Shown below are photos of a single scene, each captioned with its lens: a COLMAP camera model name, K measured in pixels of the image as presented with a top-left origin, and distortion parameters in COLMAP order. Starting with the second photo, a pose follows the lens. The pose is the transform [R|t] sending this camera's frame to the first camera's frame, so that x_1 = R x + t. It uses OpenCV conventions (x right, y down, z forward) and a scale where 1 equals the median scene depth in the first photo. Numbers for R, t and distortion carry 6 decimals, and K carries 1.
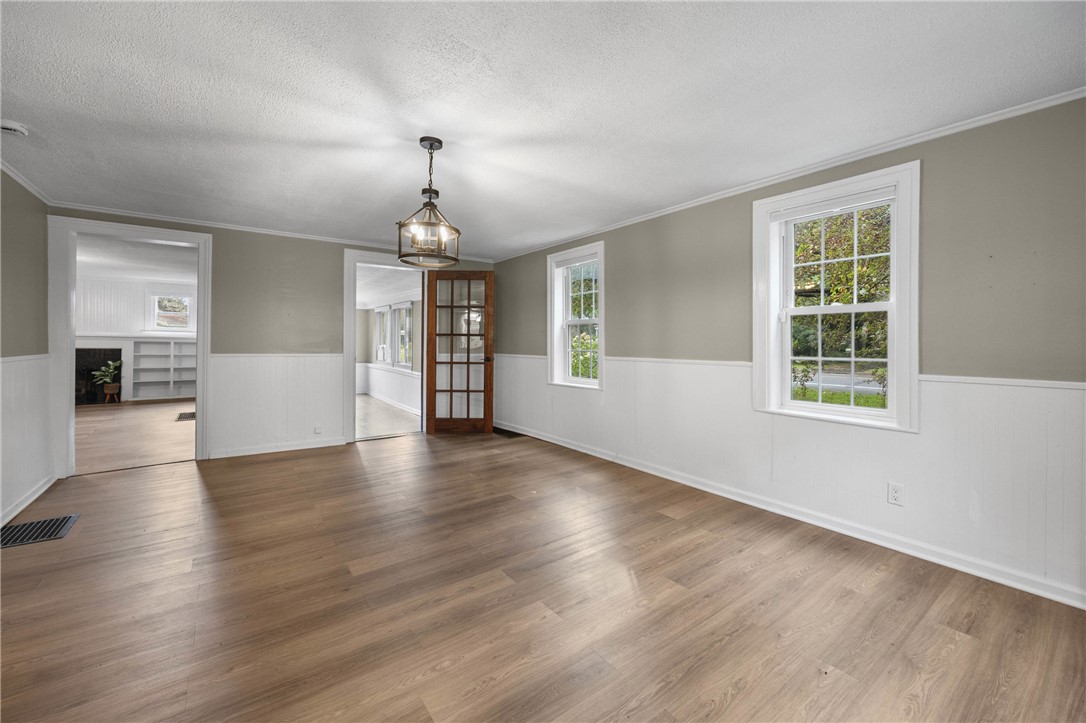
lens RADIAL K [[432.9, 0, 551.9], [0, 432.9, 347.0], [0, 0, 1]] dist [-0.003354, 0.000017]
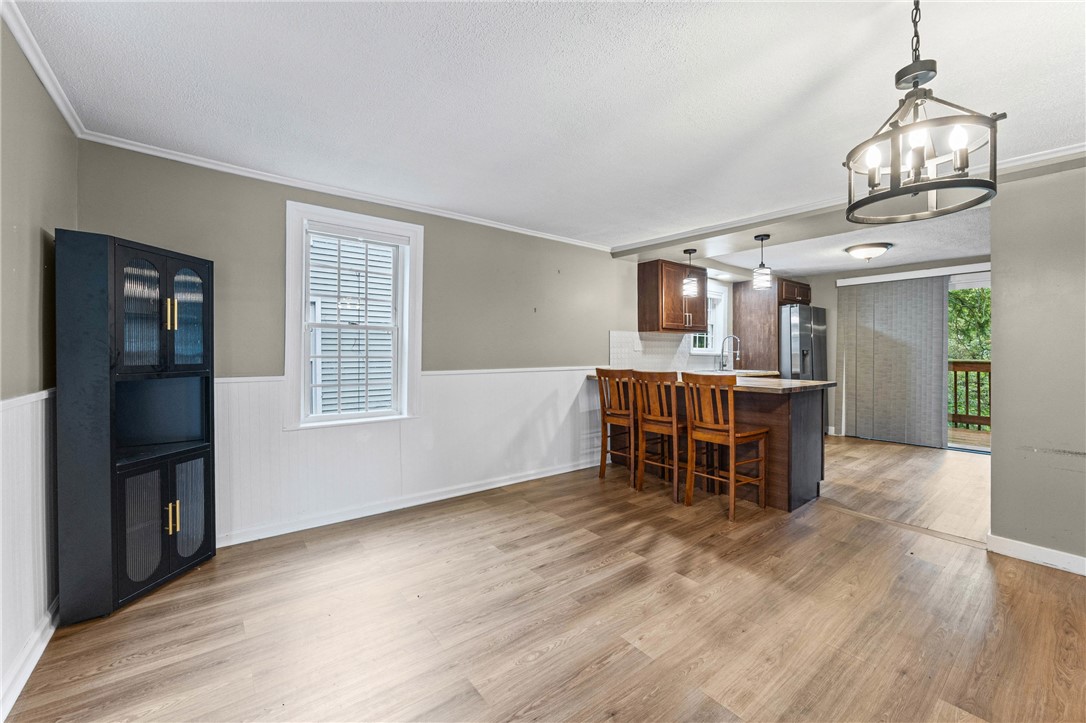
lens RADIAL K [[433.1, 0, 558.3], [0, 433.1, 358.5], [0, 0, 1]] dist [-0.001599, 0.000005]
pose [[-0.998985, -0.013164, -0.043082, 0.149432], [-0.013961, 0.999736, 0.018258, -0.014796], [0.042830, 0.018841, -0.998905, 1.343797]]
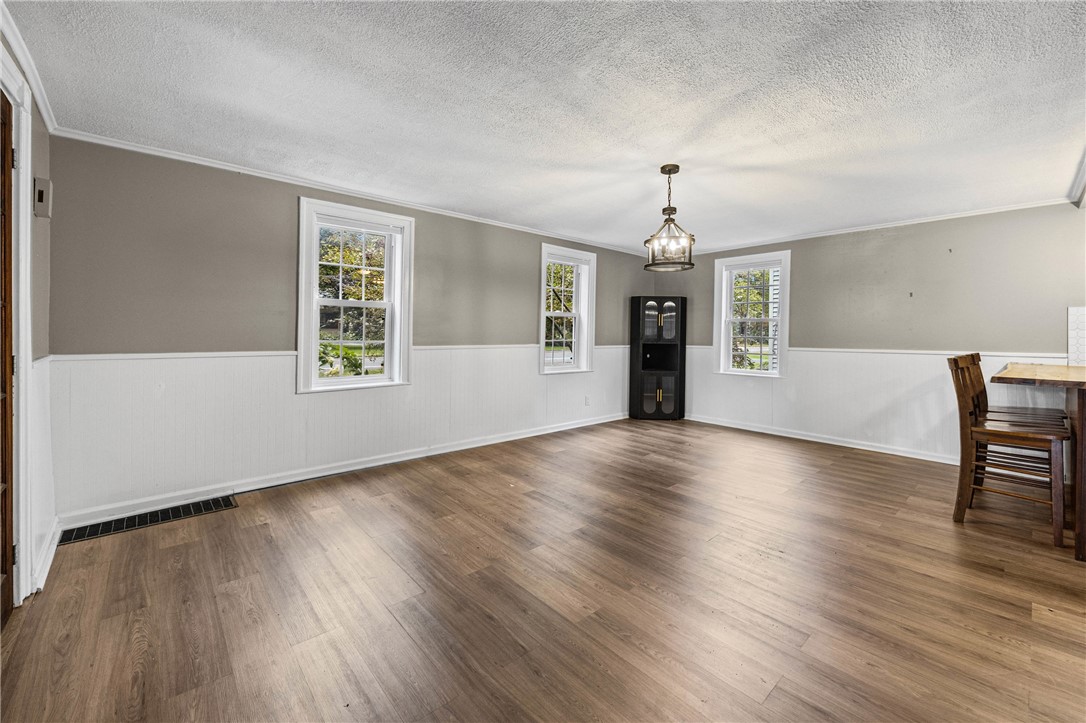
lens RADIAL K [[449.0, 0, 547.4], [0, 449.0, 329.6], [0, 0, 1]] dist [-0.002373, 0.000150]
pose [[-0.102916, -0.001155, 0.994689, -1.327464], [-0.005415, 0.999985, 0.000601, -0.021091], [-0.994675, -0.005325, -0.102920, 1.304534]]
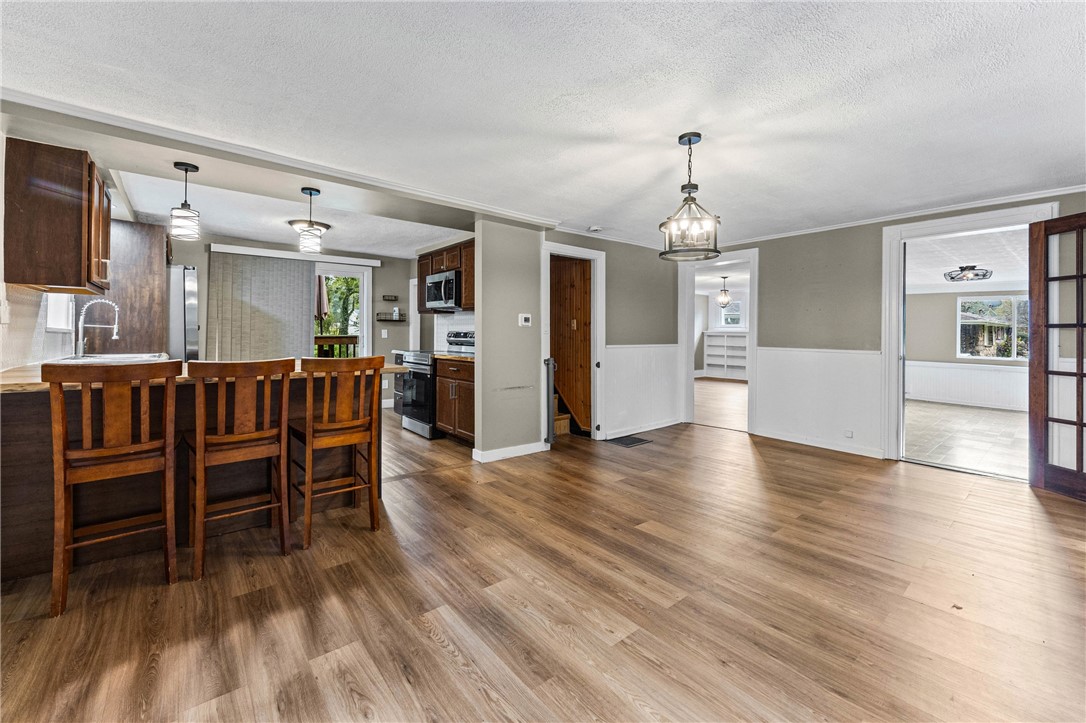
lens RADIAL K [[441.3, 0, 546.2], [0, 441.3, 336.1], [0, 0, 1]] dist [-0.001411, 0.000298]
pose [[0.050877, -0.001090, -0.998704, 0.637065], [-0.014190, 0.999898, -0.001814, -0.006244], [0.998604, 0.014264, 0.050857, 0.550544]]
